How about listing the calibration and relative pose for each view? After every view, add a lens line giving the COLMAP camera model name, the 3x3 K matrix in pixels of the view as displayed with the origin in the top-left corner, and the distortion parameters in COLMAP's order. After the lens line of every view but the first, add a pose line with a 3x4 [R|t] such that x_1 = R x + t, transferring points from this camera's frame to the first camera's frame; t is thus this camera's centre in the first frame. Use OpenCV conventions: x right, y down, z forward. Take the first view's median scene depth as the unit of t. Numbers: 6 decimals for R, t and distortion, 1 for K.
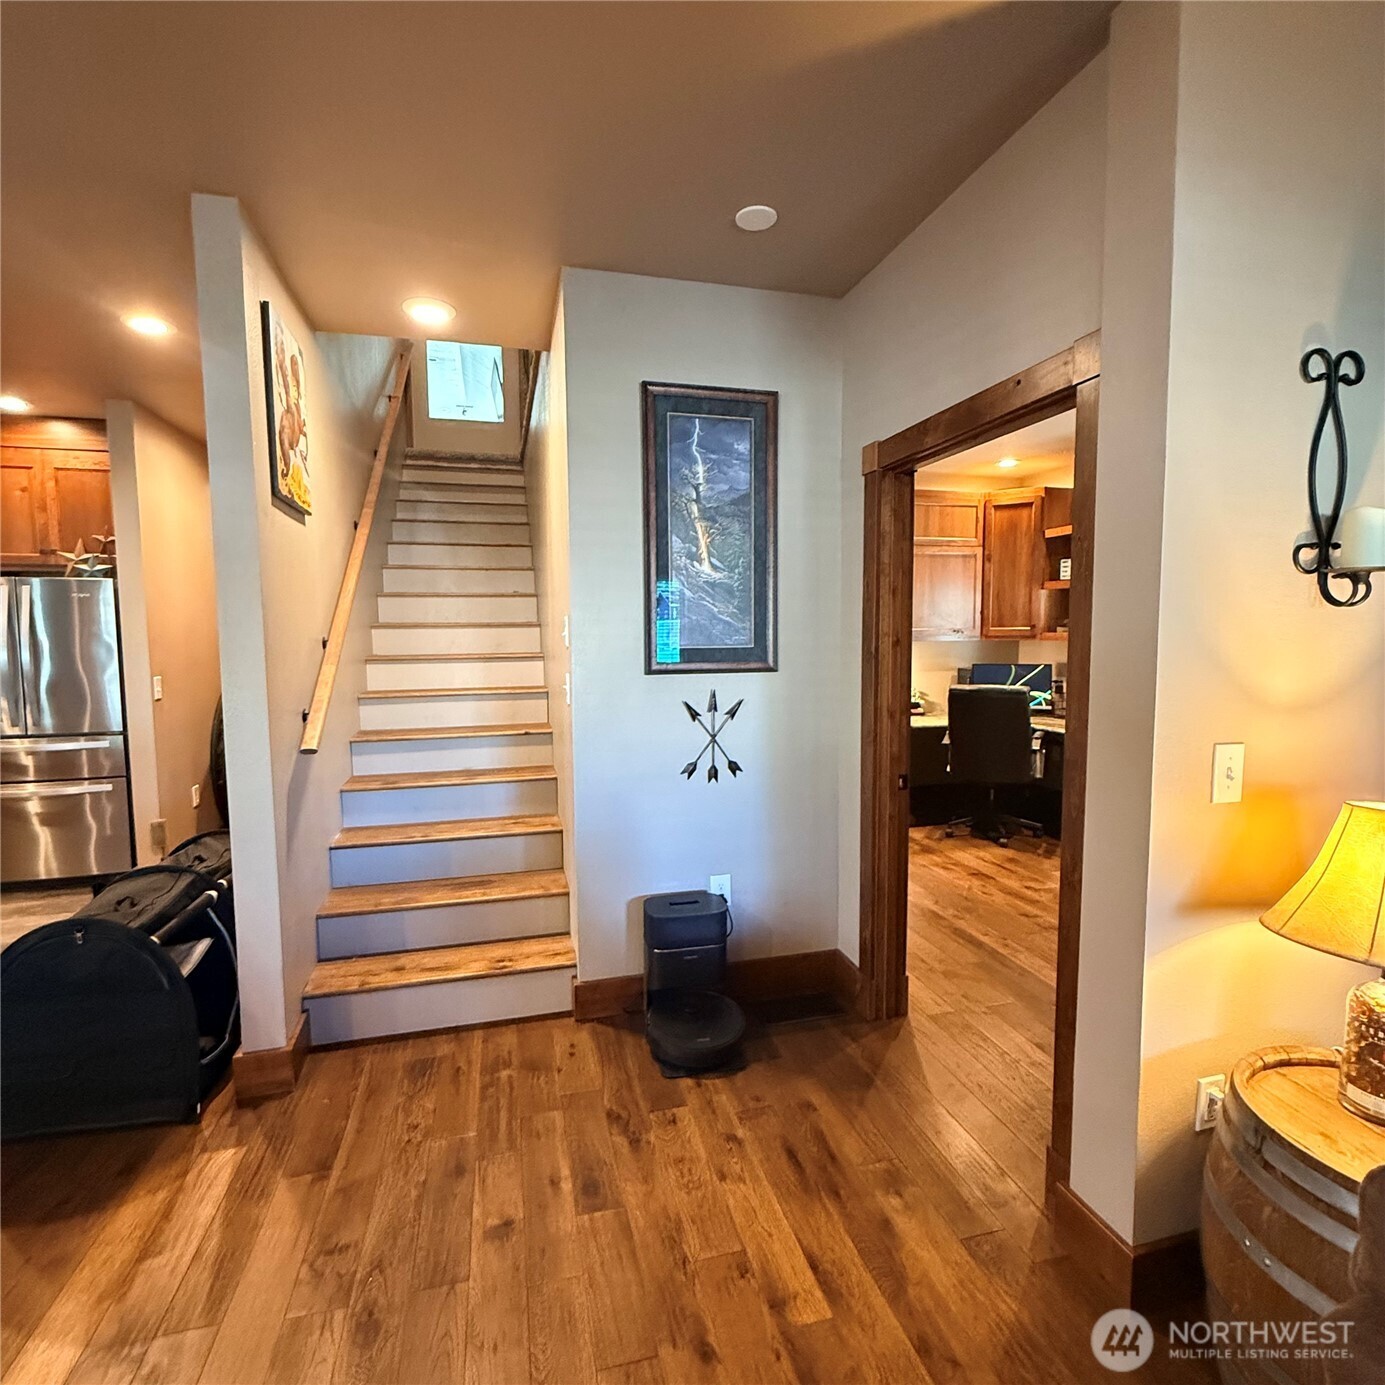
lens RADIAL K [[734.1, 0, 692.5], [0, 734.1, 692.5], [0, 0, 1]] dist [0.003445, -0.001160]
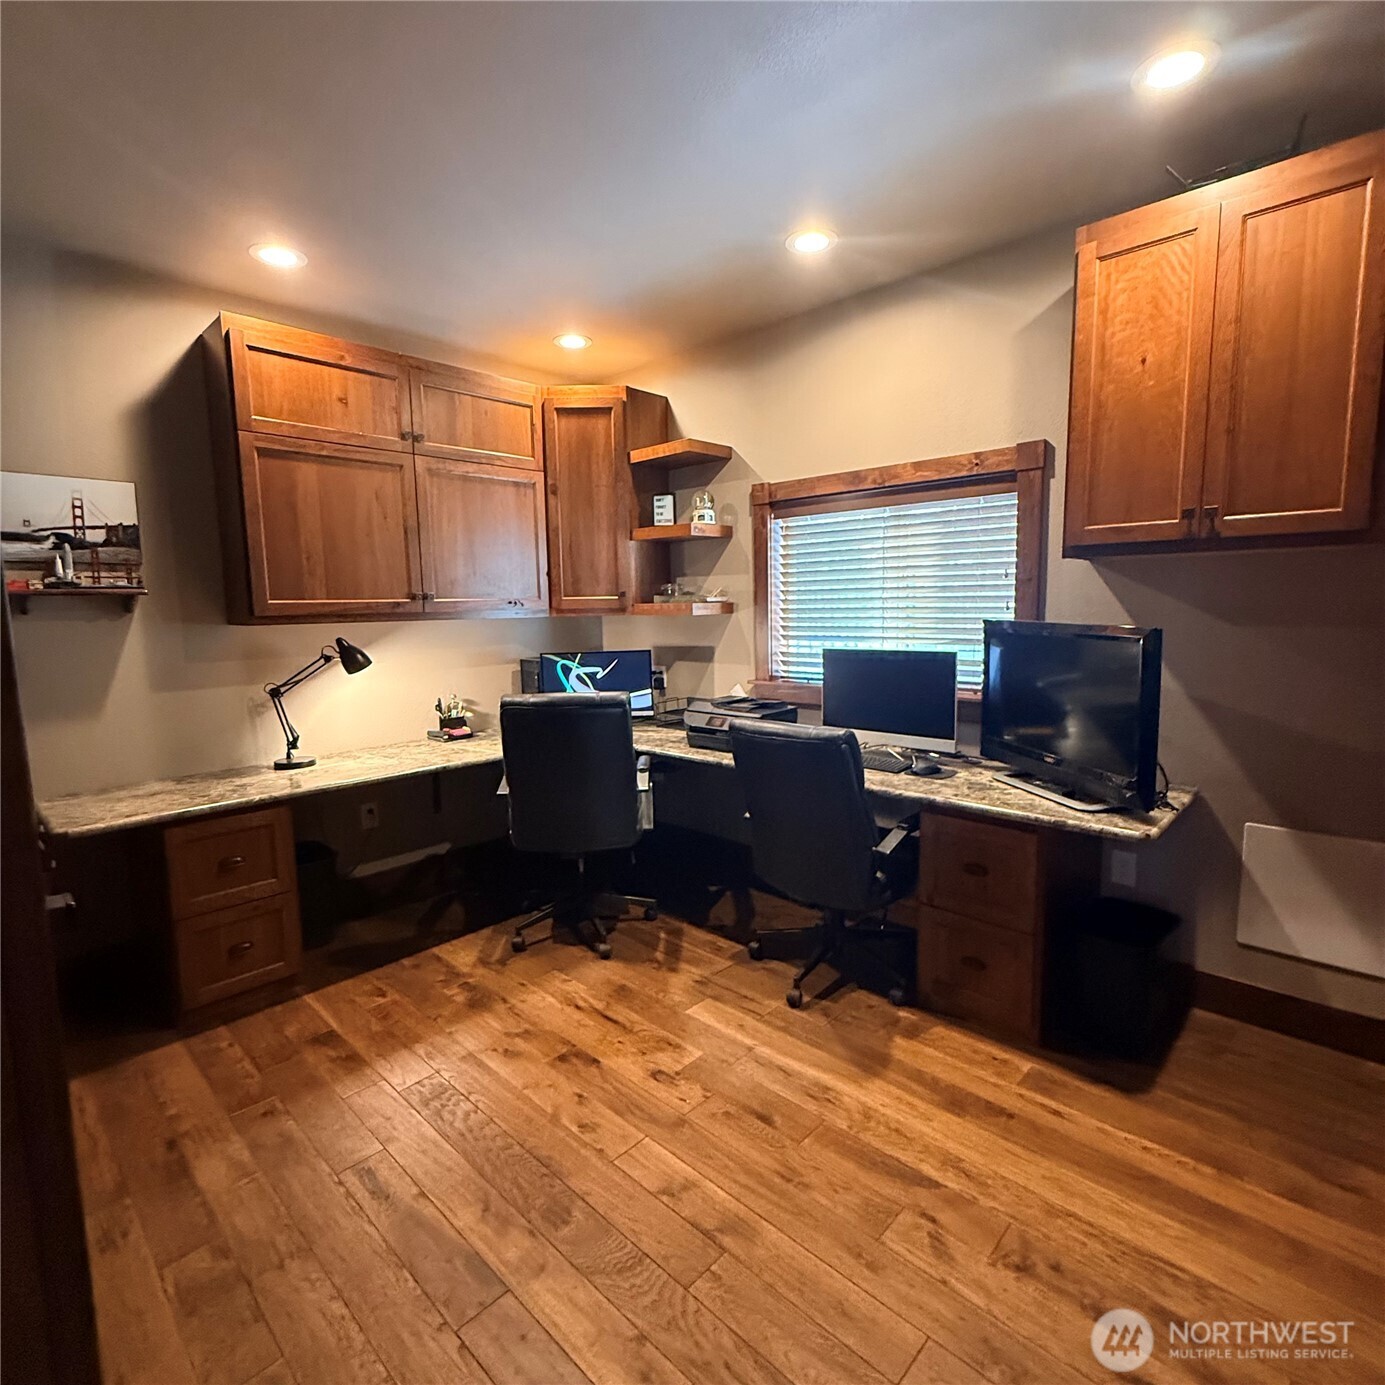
lens RADIAL K [[734.1, 0, 692.5], [0, 734.1, 692.5], [0, 0, 1]] dist [0.003445, -0.001160]
pose [[0.849187, -0.069789, 0.523461, 0.163849], [0.053539, 0.997499, 0.046136, -0.028769], [-0.525372, -0.011152, 0.850800, 0.402659]]
